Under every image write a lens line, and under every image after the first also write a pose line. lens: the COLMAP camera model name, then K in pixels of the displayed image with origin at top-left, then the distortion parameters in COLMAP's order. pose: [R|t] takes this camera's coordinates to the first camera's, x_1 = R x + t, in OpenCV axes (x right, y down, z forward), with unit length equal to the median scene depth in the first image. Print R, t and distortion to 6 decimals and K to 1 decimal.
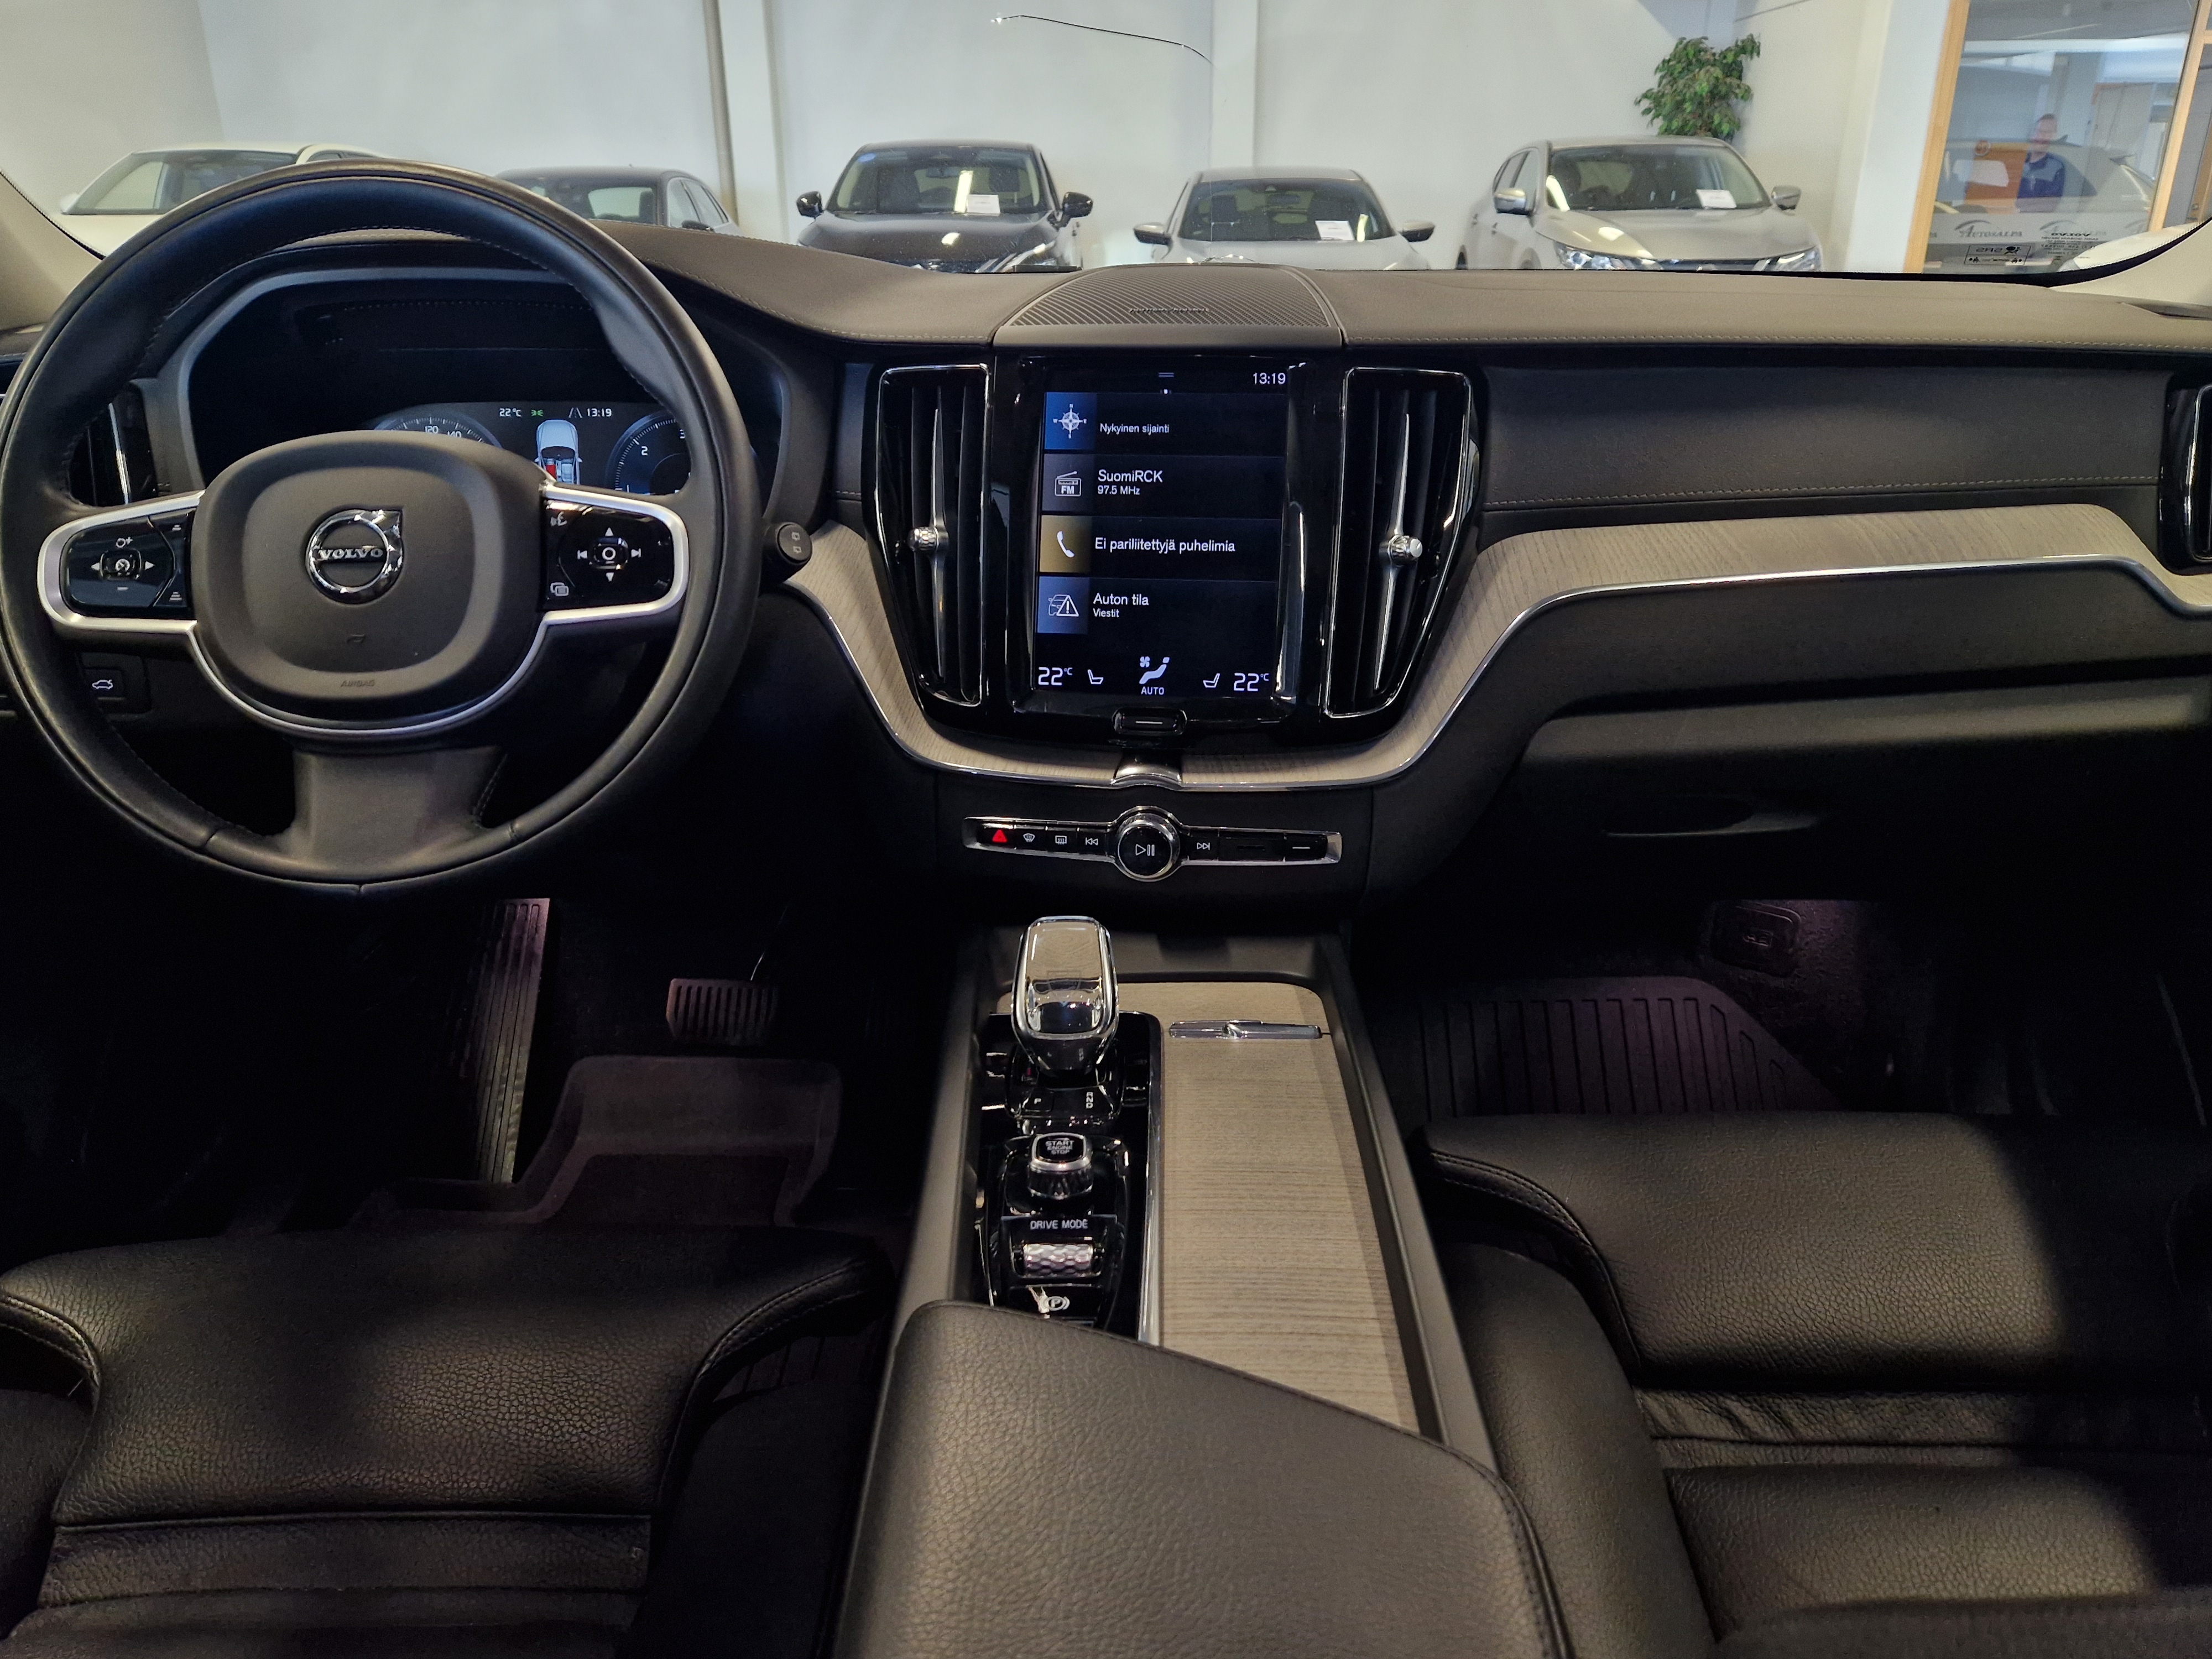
lens RADIAL K [[1594.6, 0, 1108.7], [0, 1594.6, 847.9], [0, 0, 1]] dist [0.045752, -0.044389]
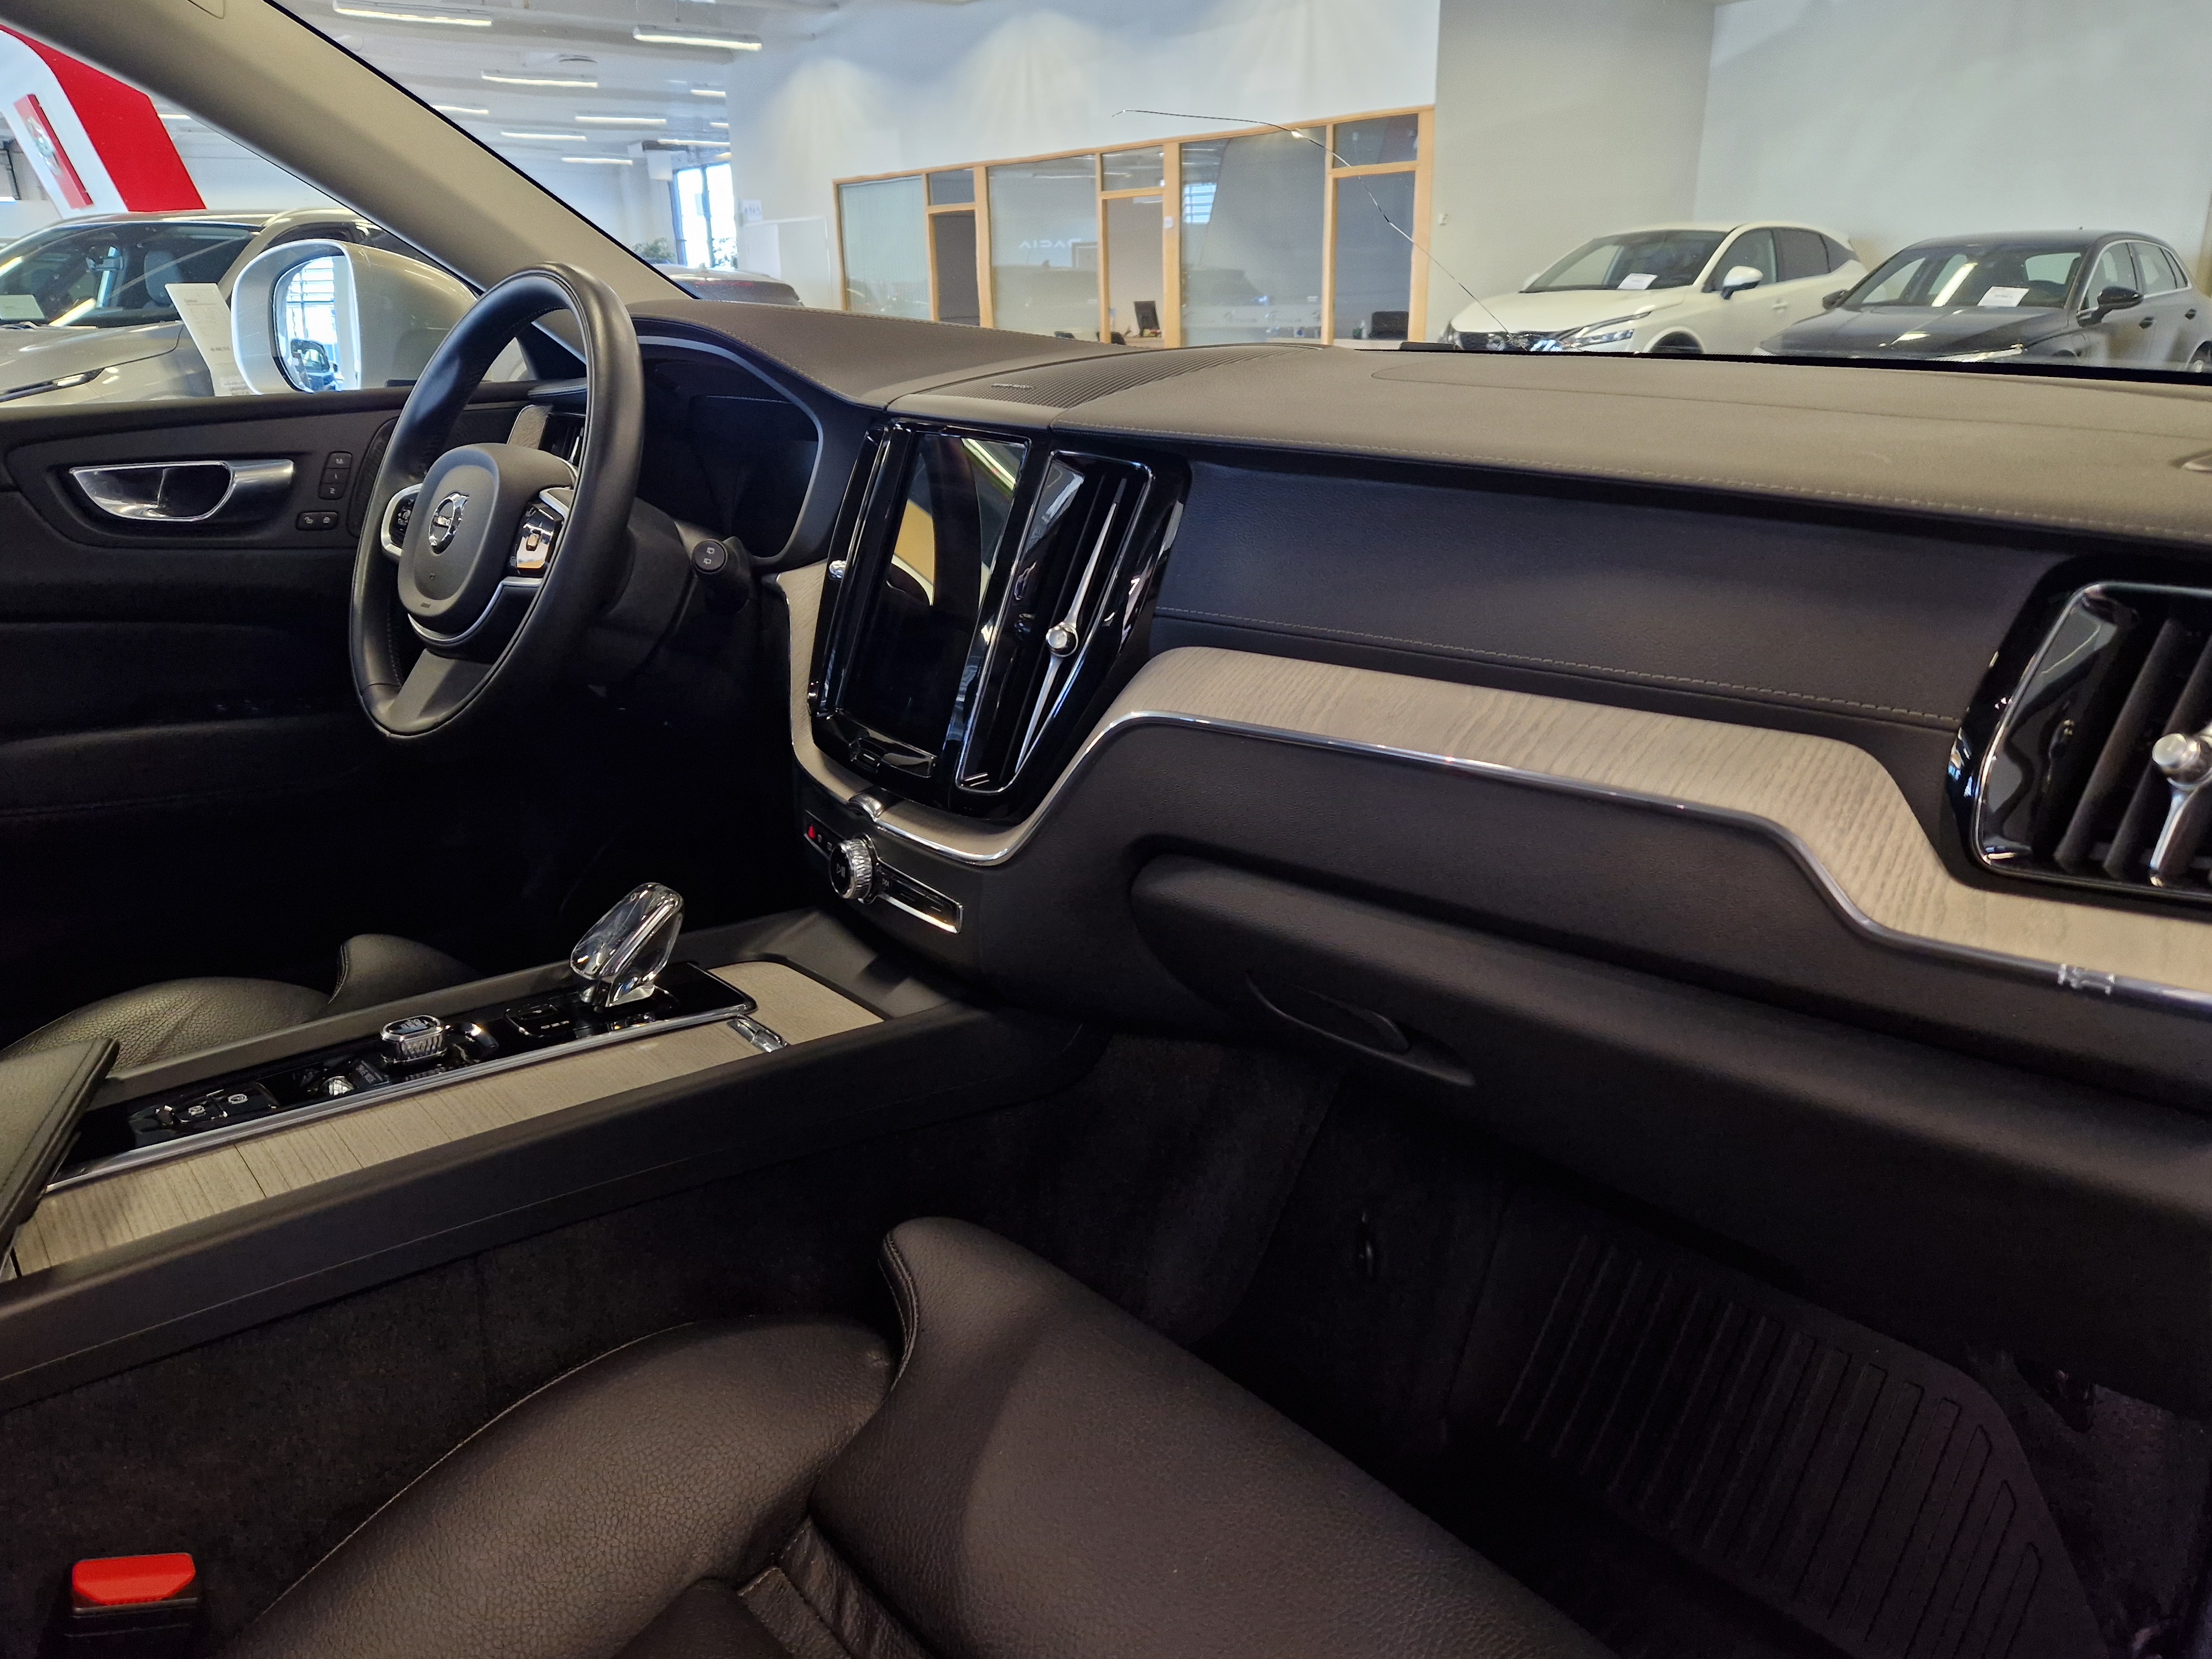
lens RADIAL K [[1594.6, 0, 1102.0], [0, 1594.6, 840.0], [0, 0, 1]] dist [0.045752, -0.044389]
pose [[0.647098, 0.240228, -0.723571, 0.912575], [-0.270943, 0.959569, 0.076272, -0.147233], [0.712639, 0.146690, 0.686023, 0.367528]]
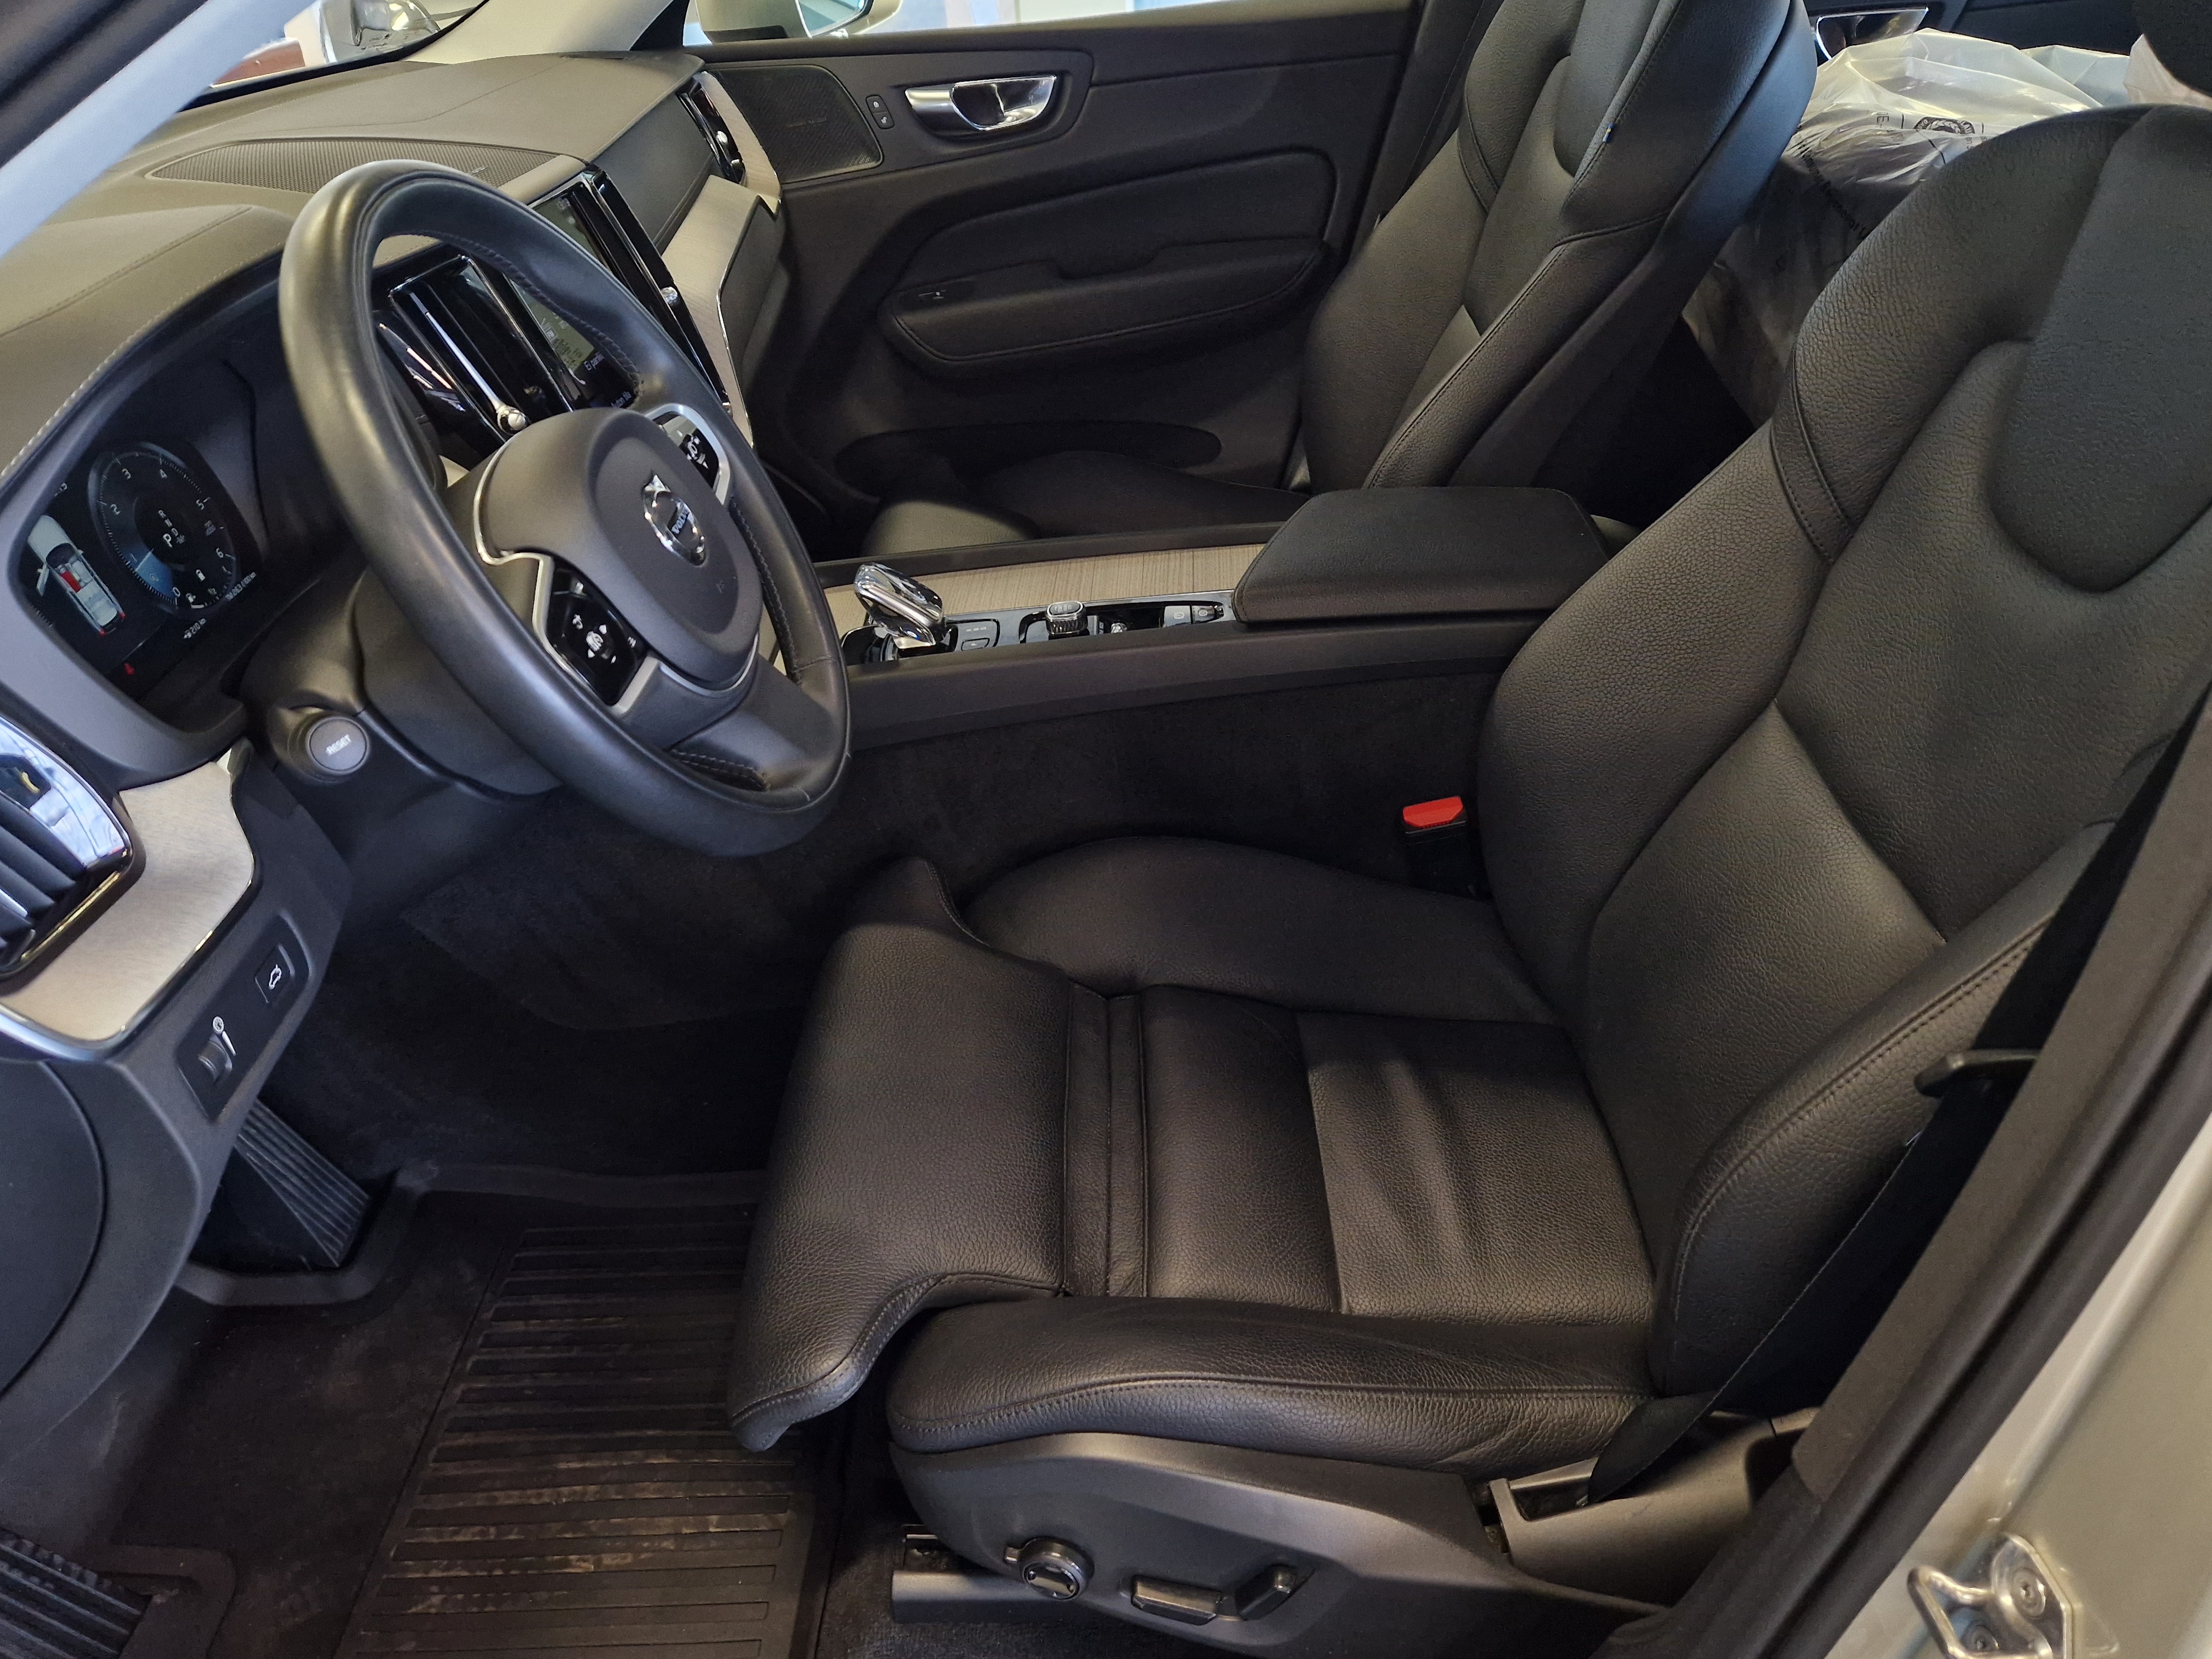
lens RADIAL K [[1594.6, 0, 1118.1], [0, 1594.6, 846.3], [0, 0, 1]] dist [0.045752, -0.044389]
pose [[-0.005377, -0.560755, 0.827964, -1.242692], [0.430804, 0.745902, 0.507975, -0.367396], [-0.902430, 0.359422, 0.237565, 0.466017]]
